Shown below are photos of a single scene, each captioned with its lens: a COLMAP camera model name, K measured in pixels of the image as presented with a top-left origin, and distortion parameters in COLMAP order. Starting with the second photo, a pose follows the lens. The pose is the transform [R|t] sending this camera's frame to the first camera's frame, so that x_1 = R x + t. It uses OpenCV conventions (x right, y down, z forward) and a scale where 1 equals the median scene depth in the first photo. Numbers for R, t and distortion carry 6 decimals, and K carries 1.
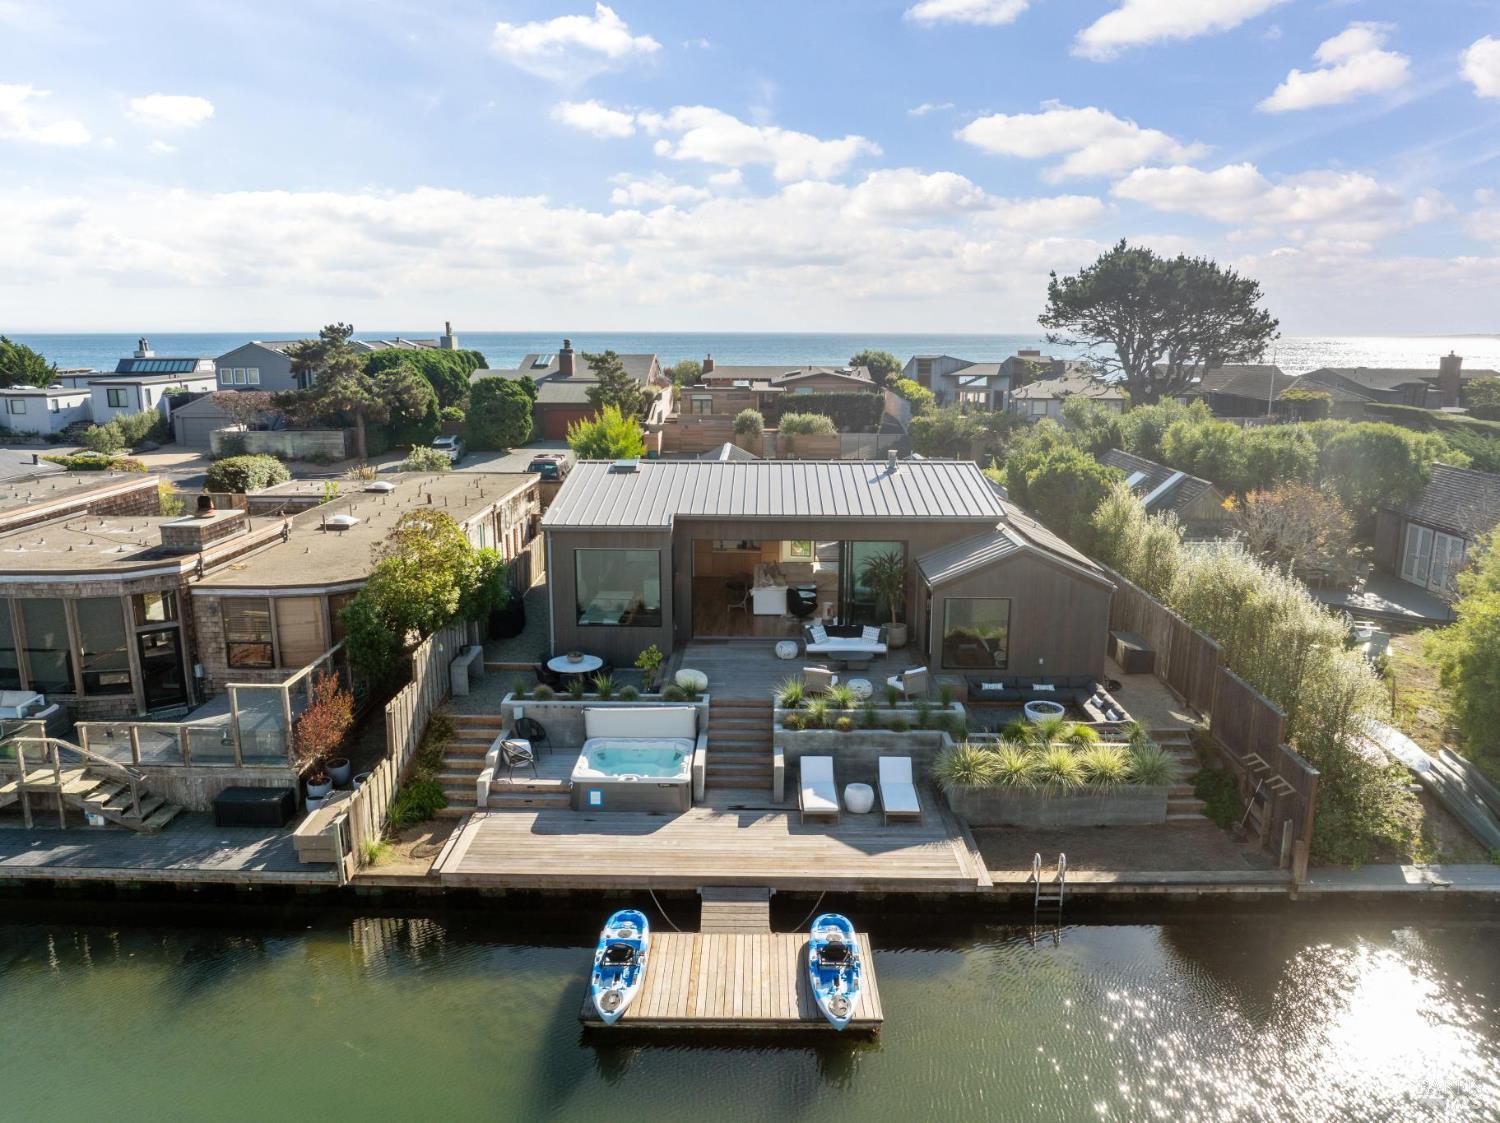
lens RADIAL K [[1056.7, 0, 750.0], [0, 1056.7, 561.5], [0, 0, 1]] dist [-0.034039, -0.000127]
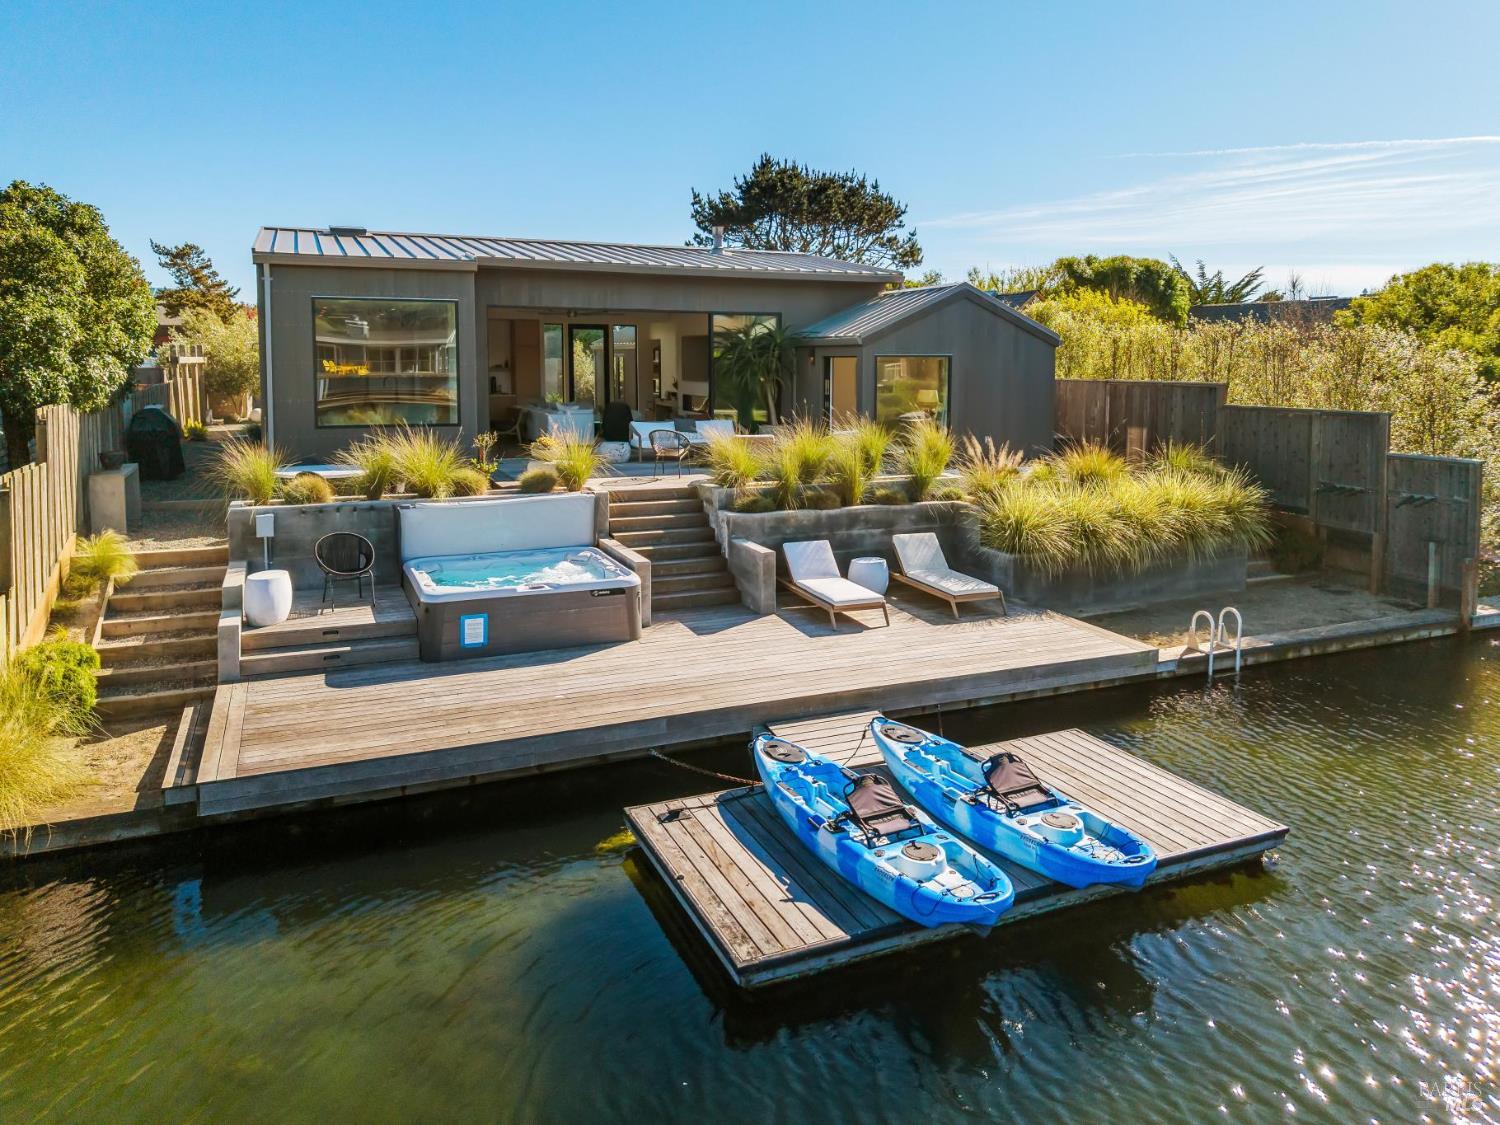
lens RADIAL K [[983.3, 0, 750.0], [0, 983.3, 562.5], [0, 0, 1]] dist [-0.024790, 0.000200]
pose [[0.909039, -0.053749, 0.413229, -0.223844], [0.049970, 0.998551, 0.019956, 0.184549], [-0.413703, 0.002508, 0.910408, 0.460034]]
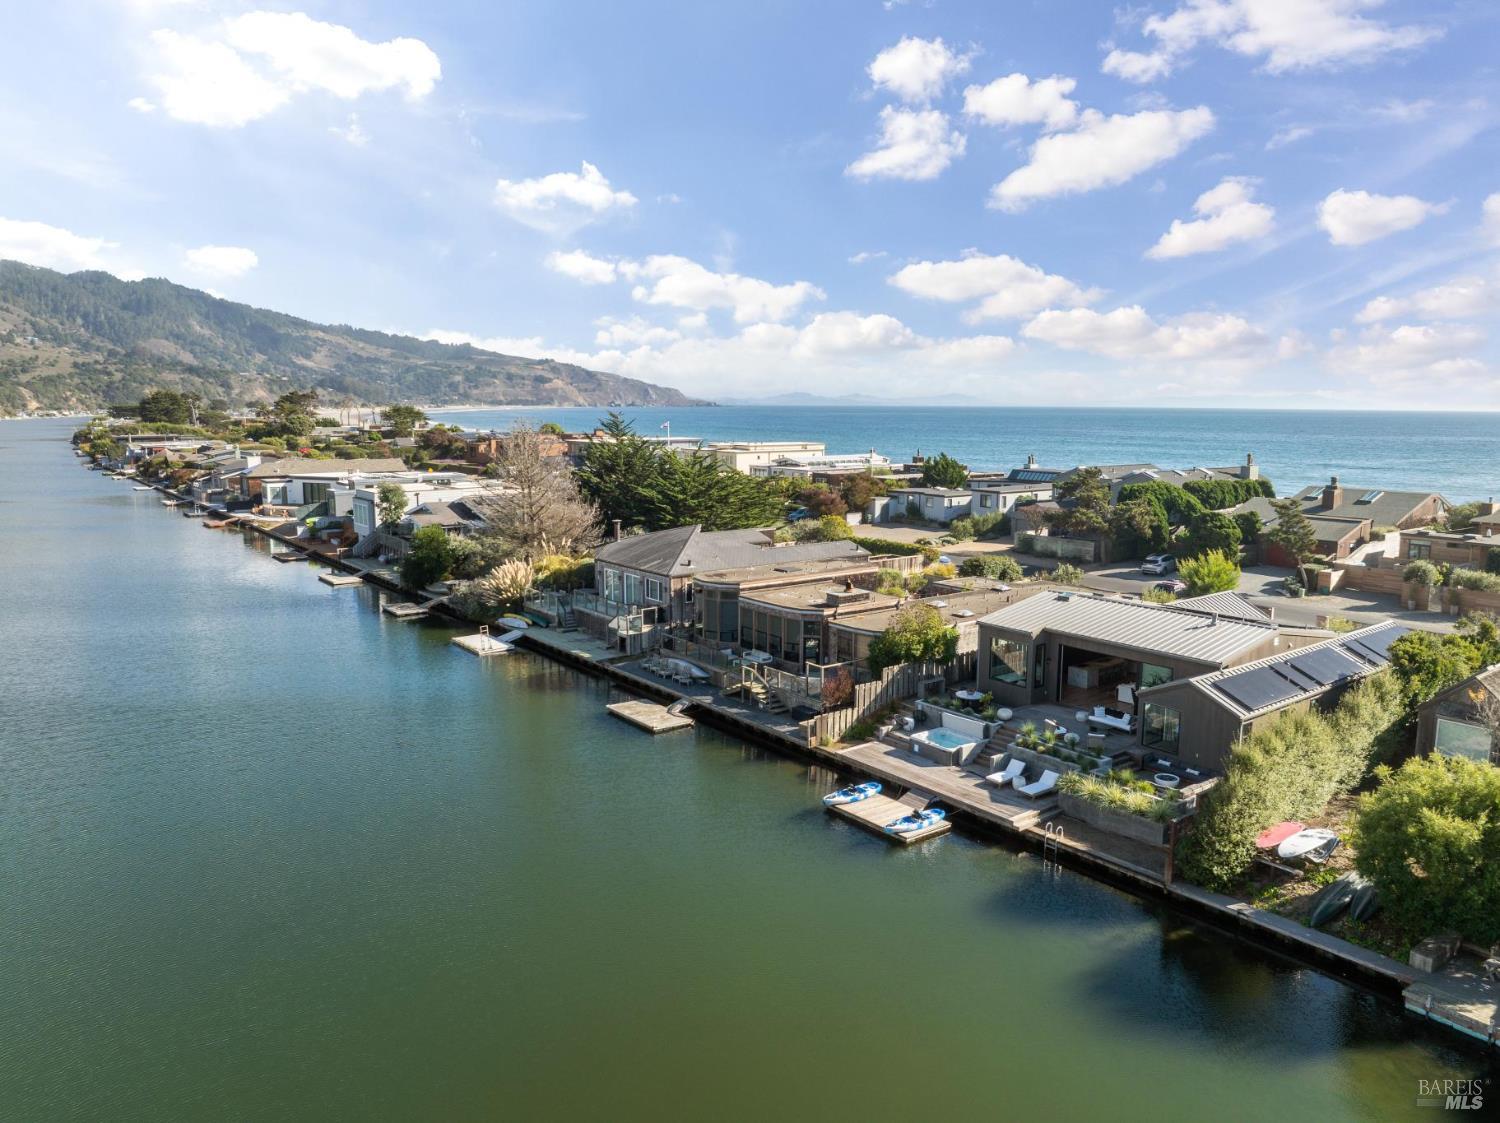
lens RADIAL K [[1056.7, 0, 750.0], [0, 1056.7, 561.5], [0, 0, 1]] dist [-0.034039, -0.000127]
pose [[0.618380, 0.116253, -0.777233, 1.249998], [-0.171068, 0.985195, 0.011254, -0.113541], [0.767034, 0.126001, 0.629112, -0.644848]]
